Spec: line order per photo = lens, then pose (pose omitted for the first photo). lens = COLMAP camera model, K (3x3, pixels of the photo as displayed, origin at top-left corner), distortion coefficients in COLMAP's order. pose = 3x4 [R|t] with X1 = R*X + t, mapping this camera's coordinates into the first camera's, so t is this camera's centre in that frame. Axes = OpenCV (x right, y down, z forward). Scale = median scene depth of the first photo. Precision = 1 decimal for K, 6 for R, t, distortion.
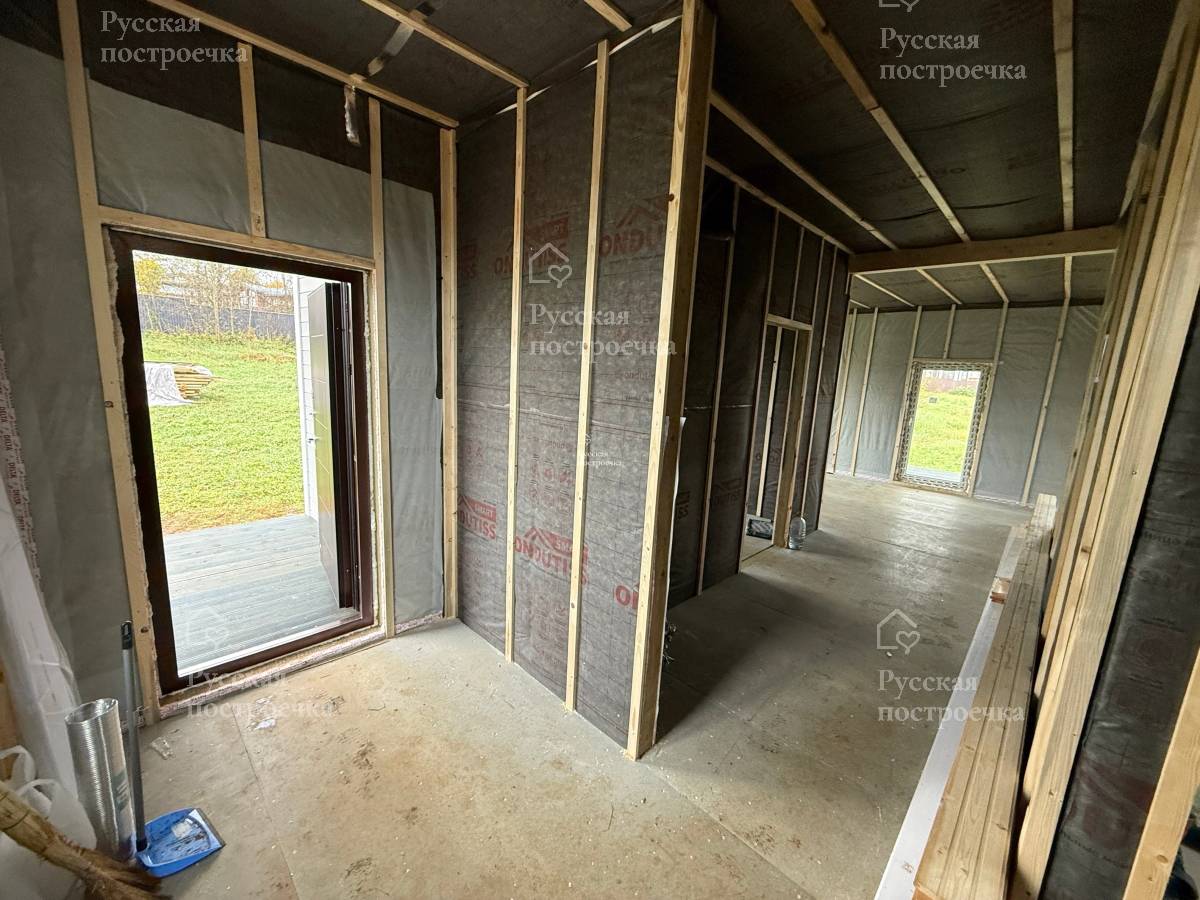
lens RADIAL K [[477.6, 0, 593.3], [0, 477.6, 453.0], [0, 0, 1]] dist [0.000357, -0.000473]
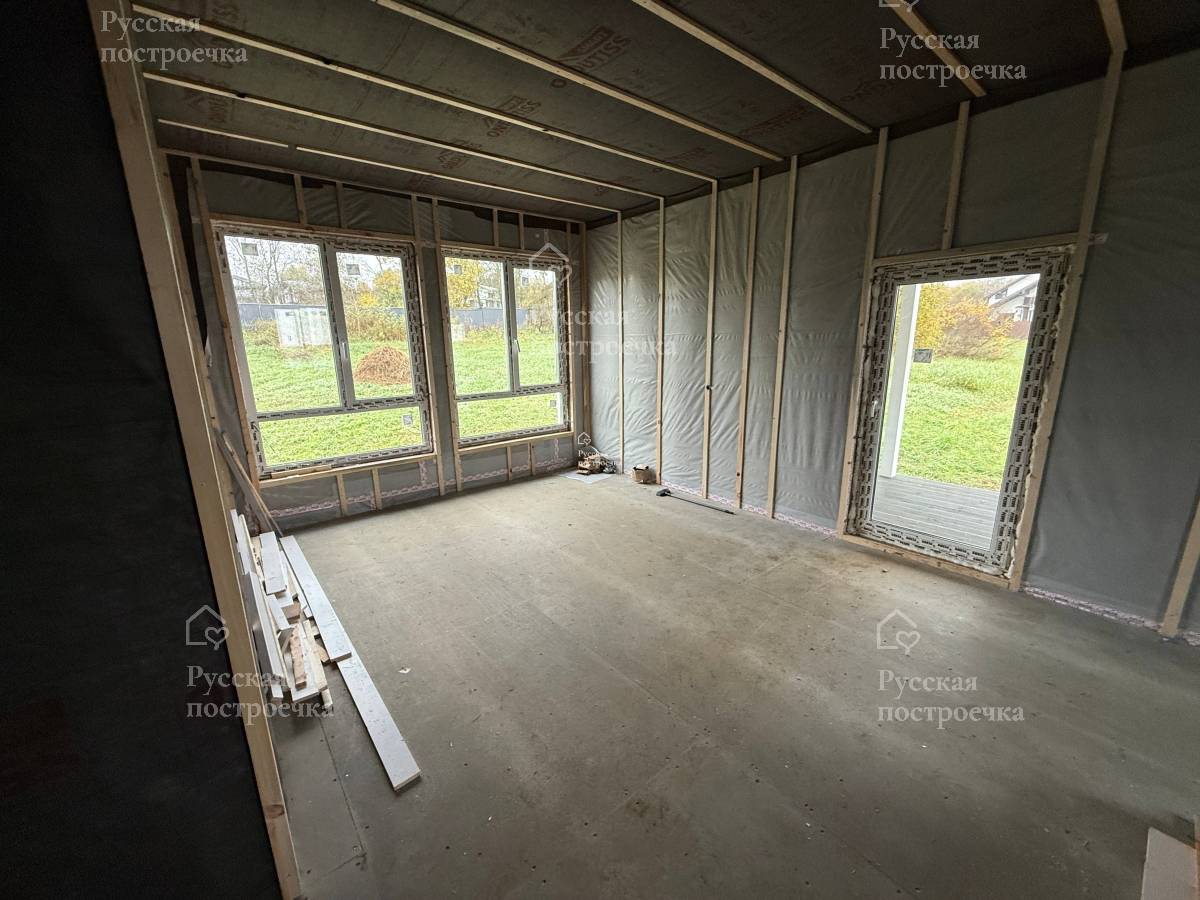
lens RADIAL K [[477.6, 0, 595.1], [0, 477.6, 452.1], [0, 0, 1]] dist [0.000357, -0.000473]
pose [[0.992484, -0.042252, -0.114848, 0.466498], [0.047834, 0.997782, 0.046289, -0.058178], [0.112637, -0.051434, 0.992304, 0.541074]]
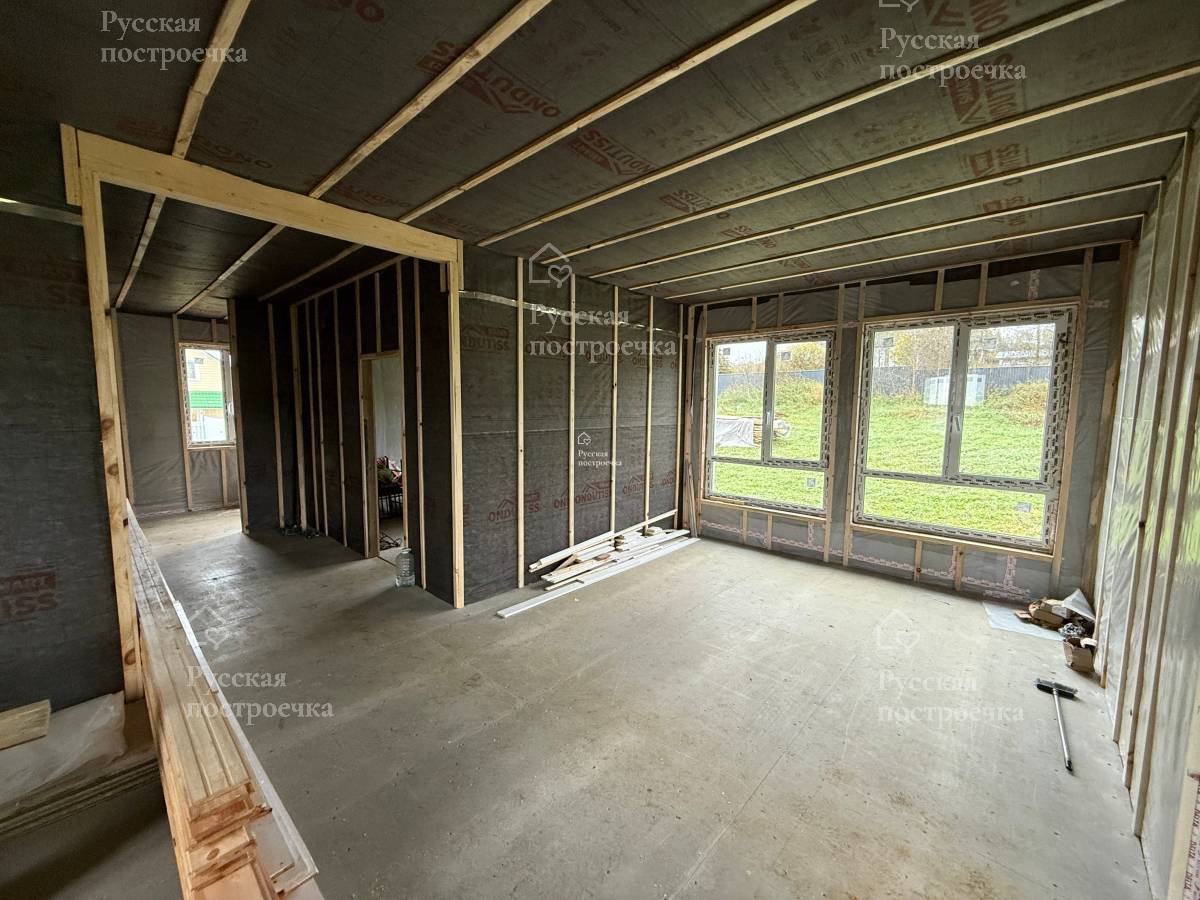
lens RADIAL K [[477.6, 0, 593.7], [0, 477.6, 447.3], [0, 0, 1]] dist [0.000357, -0.000473]
pose [[0.033937, 0.038871, -0.998668, 0.825443], [-0.188272, 0.981602, 0.031809, -0.095266], [0.981530, 0.186941, 0.040631, 0.789419]]
